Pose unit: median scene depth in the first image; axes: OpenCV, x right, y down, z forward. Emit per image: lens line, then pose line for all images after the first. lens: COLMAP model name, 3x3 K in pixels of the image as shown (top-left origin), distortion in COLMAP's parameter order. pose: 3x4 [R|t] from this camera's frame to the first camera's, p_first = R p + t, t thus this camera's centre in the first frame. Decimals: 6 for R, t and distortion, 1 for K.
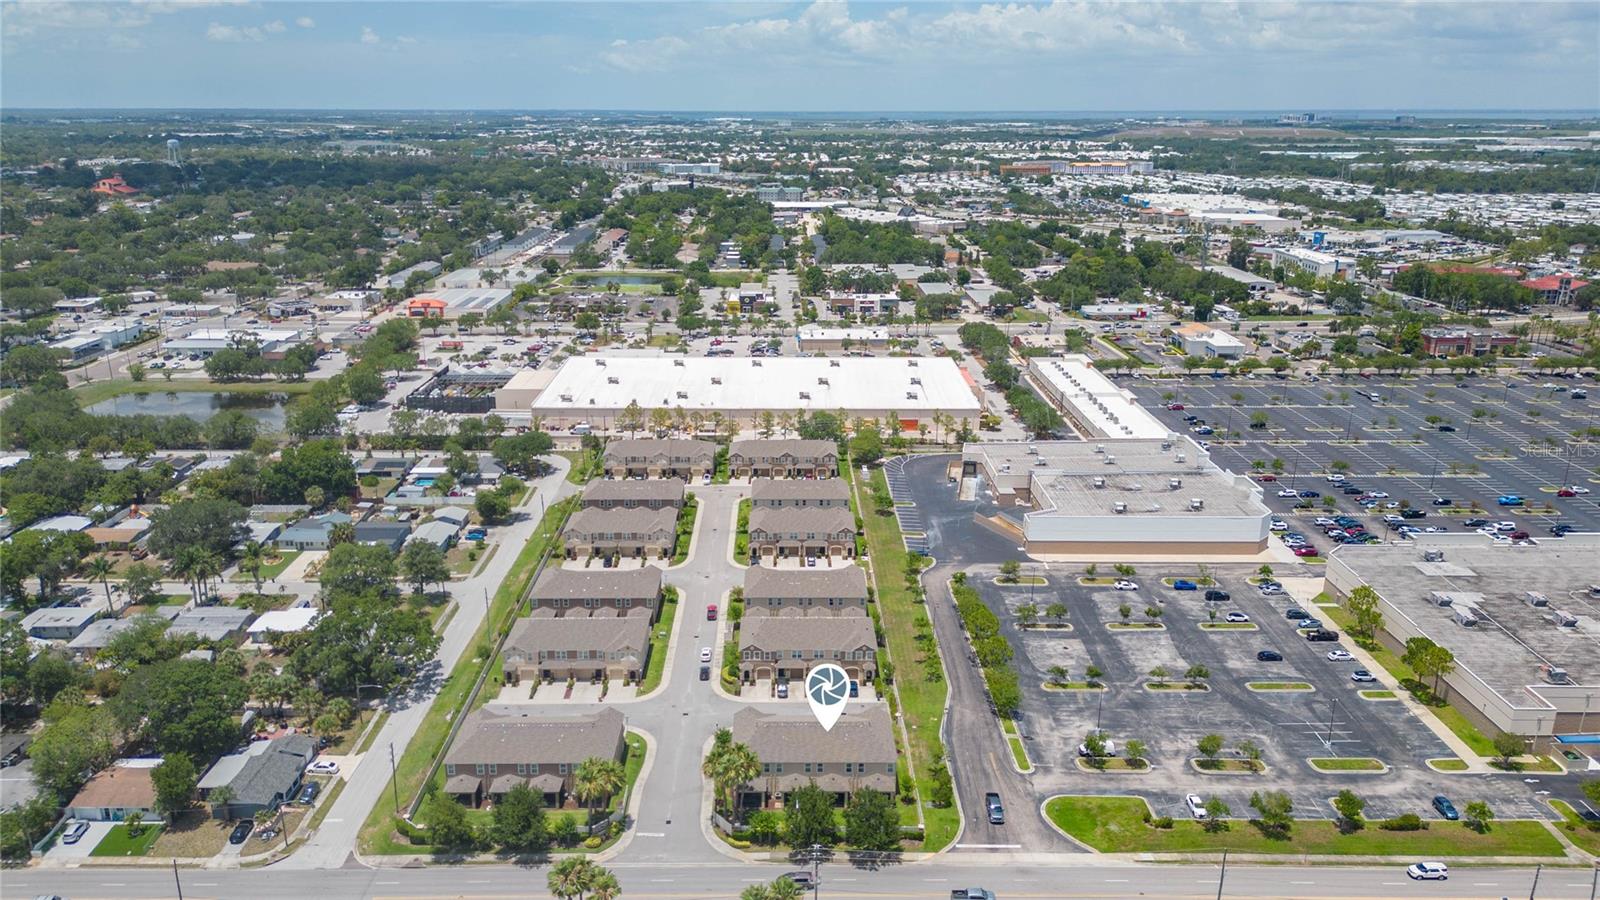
lens RADIAL K [[1077.0, 0, 793.6], [0, 1077.0, 514.2], [0, 0, 1]] dist [0.067712, -0.063699]
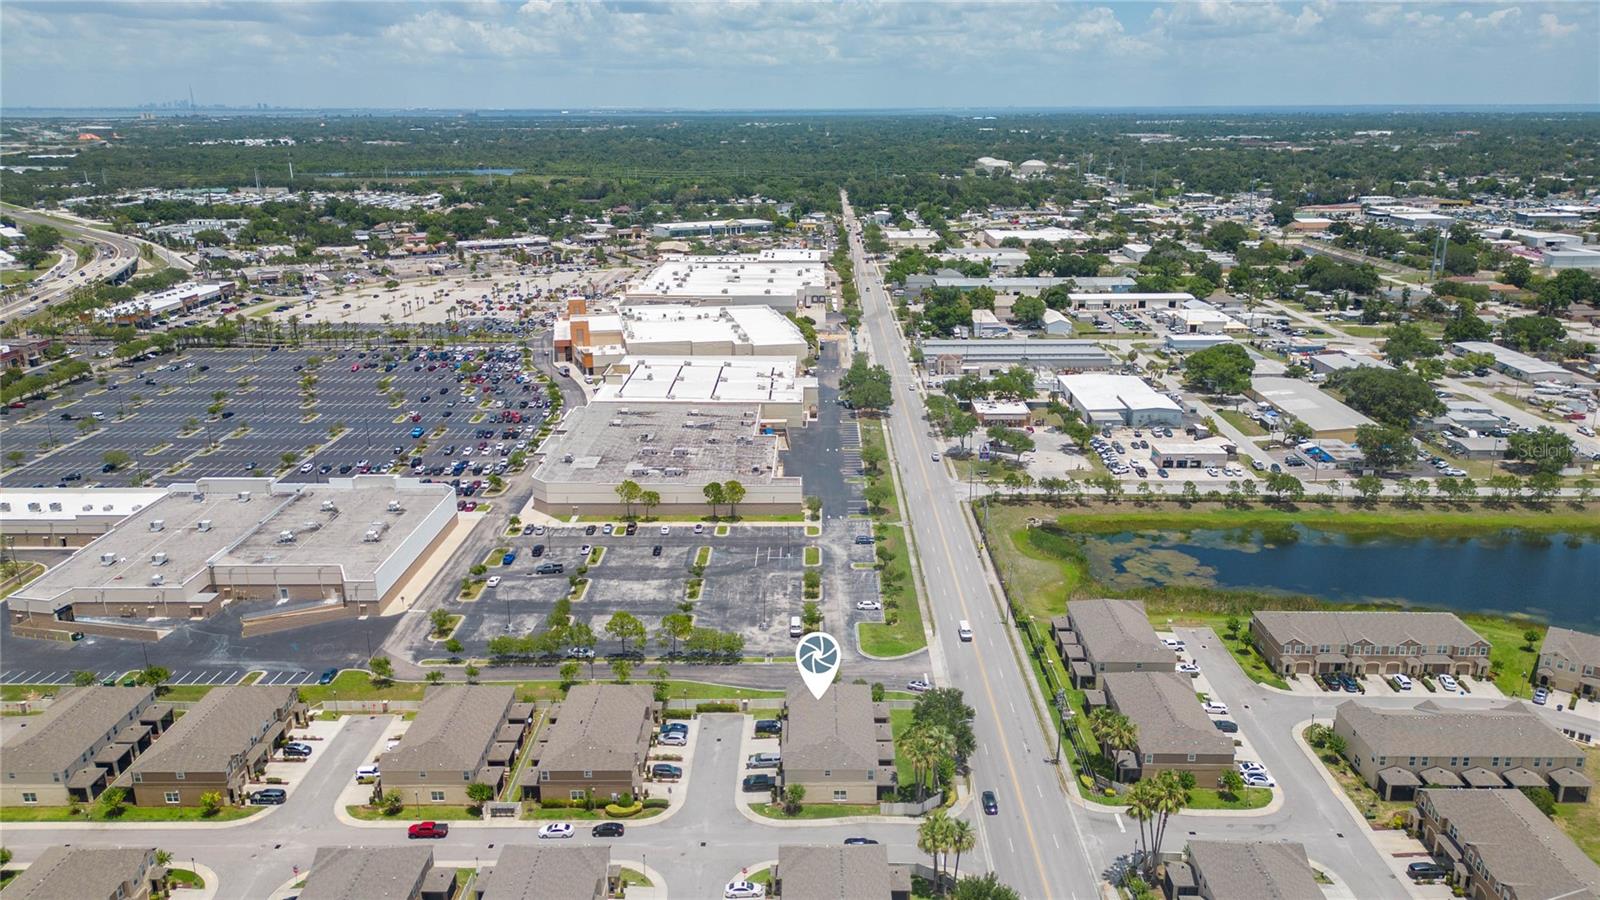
lens RADIAL K [[1167.7, 0, 738.8], [0, 1167.7, 449.0], [0, 0, 1]] dist [0.067783, -0.004369]
pose [[0.046023, -0.286930, 0.956845, -0.590379], [0.355099, 0.899997, 0.252803, -0.204457], [-0.933695, 0.328140, 0.143309, 0.509546]]
